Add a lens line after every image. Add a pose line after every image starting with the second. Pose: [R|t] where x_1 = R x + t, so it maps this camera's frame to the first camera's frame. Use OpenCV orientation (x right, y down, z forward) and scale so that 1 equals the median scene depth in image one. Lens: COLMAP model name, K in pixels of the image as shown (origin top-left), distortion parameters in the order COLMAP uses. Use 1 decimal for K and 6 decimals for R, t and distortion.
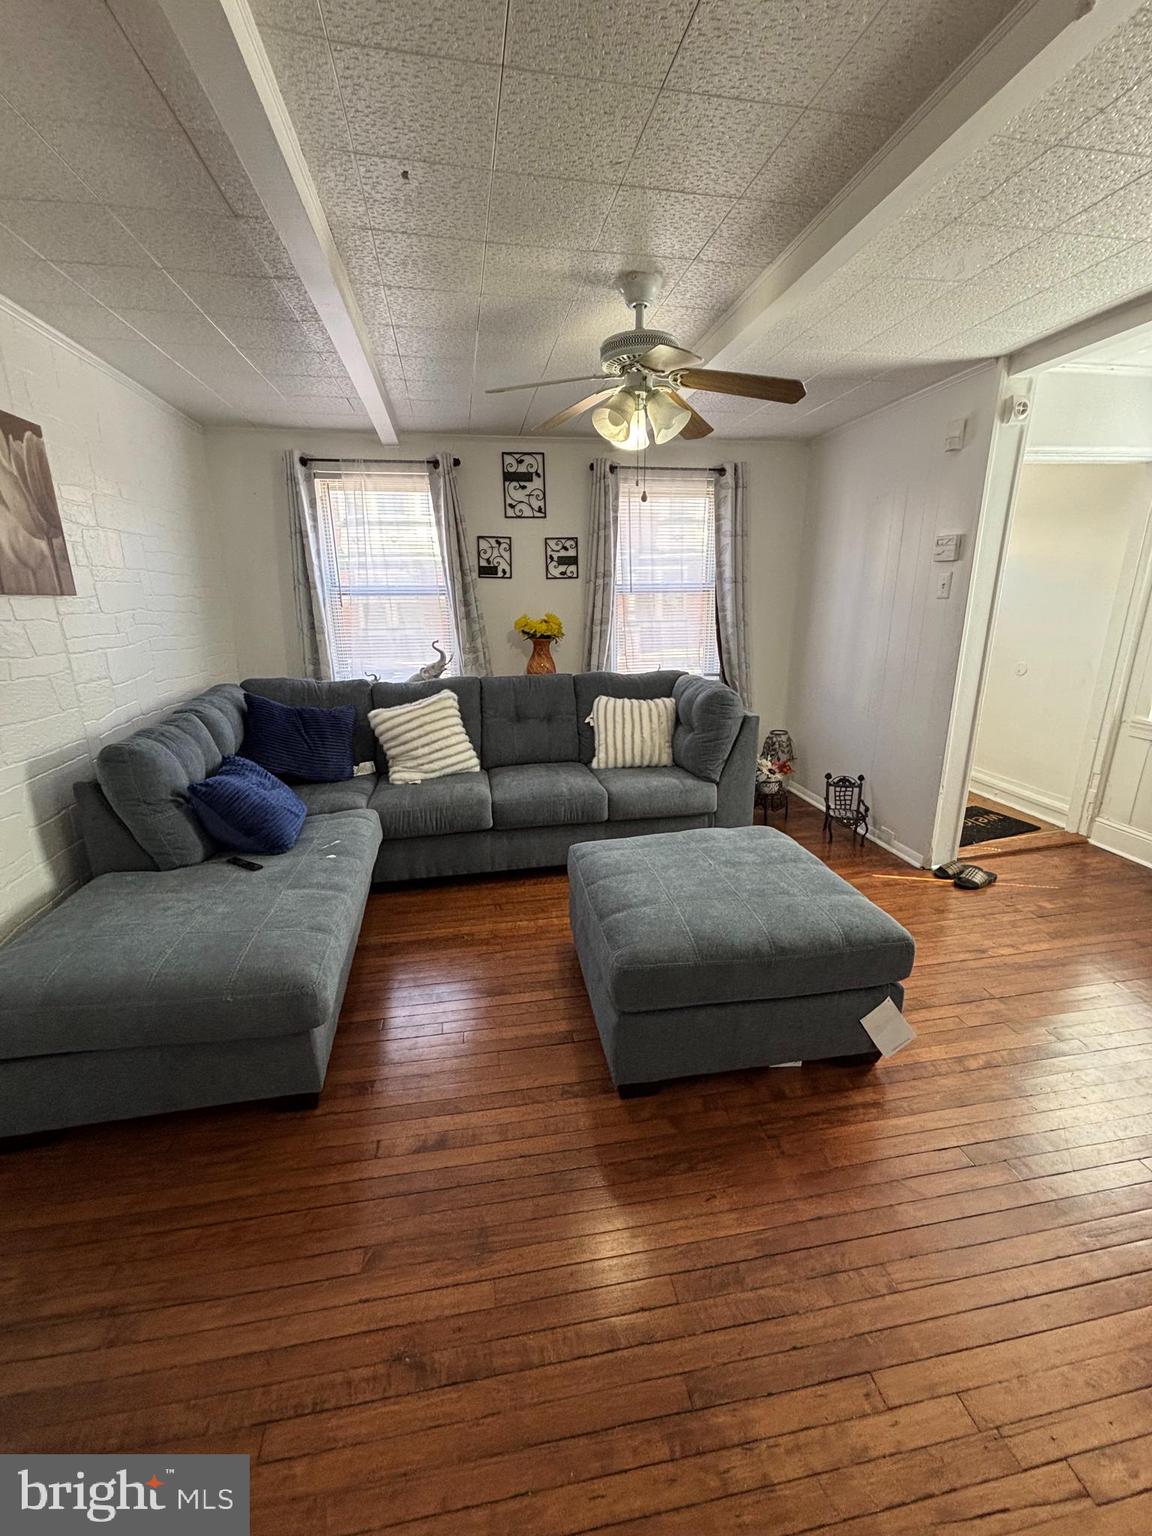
lens RADIAL K [[613.7, 0, 577.6], [0, 613.7, 775.0], [0, 0, 1]] dist [-0.007111, 0.002318]
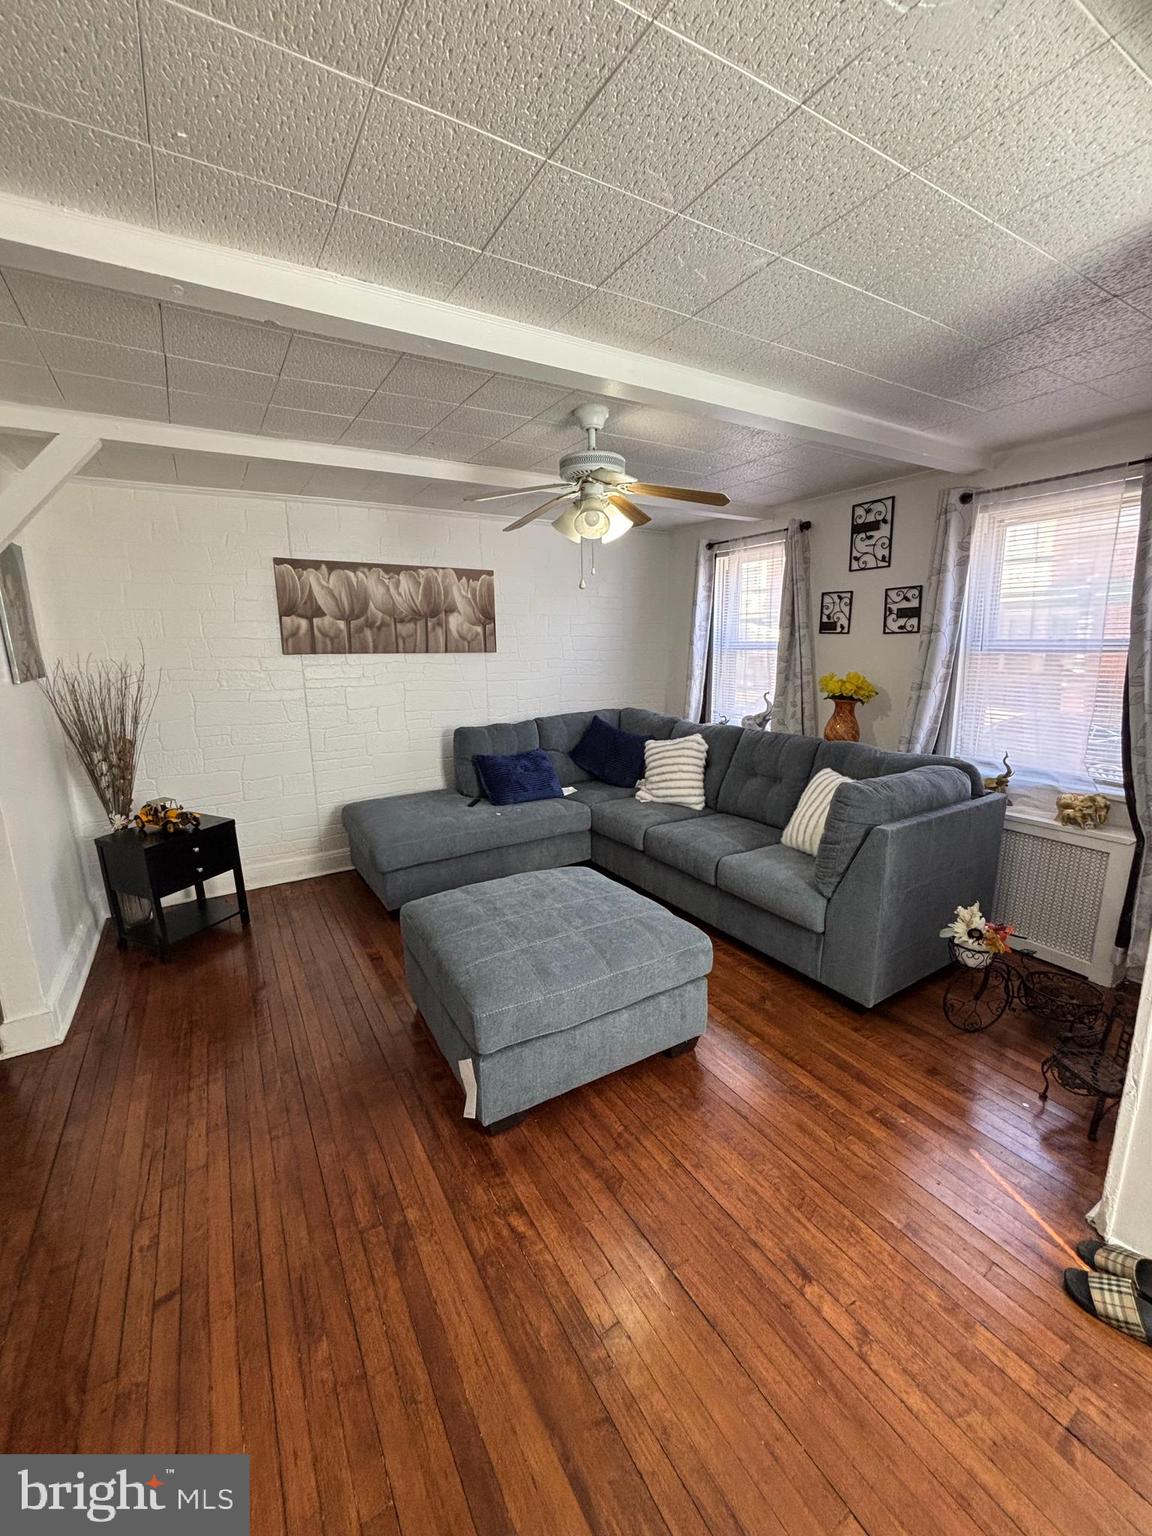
lens RADIAL K [[613.7, 0, 572.0], [0, 613.7, 767.4], [0, 0, 1]] dist [-0.007111, 0.002318]
pose [[0.356677, 0.195994, -0.913437, 0.666370], [-0.251643, 0.961764, 0.108102, -0.125266], [0.899698, 0.191303, 0.392360, 0.306291]]
